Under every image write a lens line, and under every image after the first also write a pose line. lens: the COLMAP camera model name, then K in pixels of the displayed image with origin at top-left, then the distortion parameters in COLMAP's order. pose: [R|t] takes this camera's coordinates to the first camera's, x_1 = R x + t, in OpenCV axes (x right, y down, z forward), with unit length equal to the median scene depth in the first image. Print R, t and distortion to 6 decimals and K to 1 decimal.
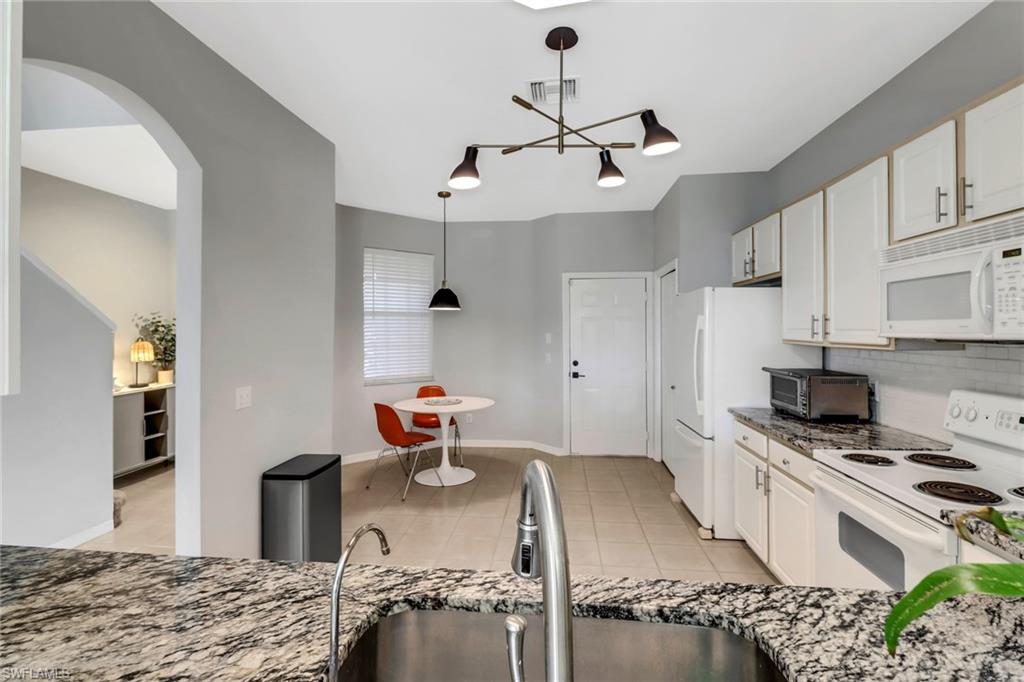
lens RADIAL K [[493.3, 0, 509.8], [0, 493.3, 327.4], [0, 0, 1]] dist [-0.001022, -0.000461]
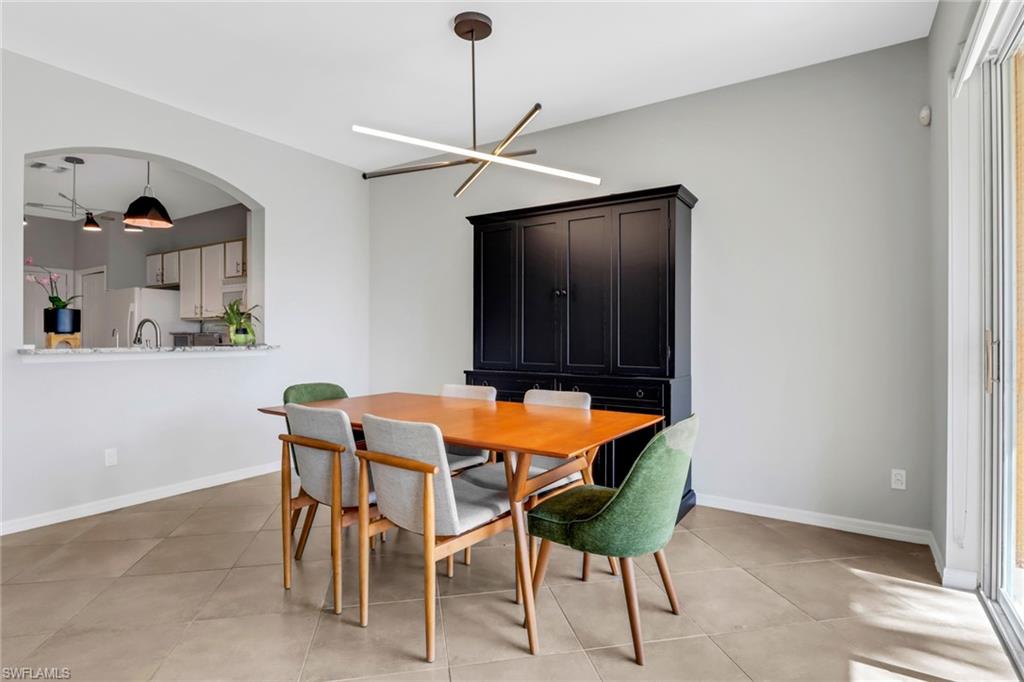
lens RADIAL K [[586.8, 0, 513.1], [0, 586.8, 335.8], [0, 0, 1]] dist [0.005308, 0.001465]
pose [[0.494724, -0.000173, 0.869050, -0.797228], [-0.002219, 0.999996, 0.001462, 0.088380], [-0.869047, -0.002652, 0.494722, -1.263998]]
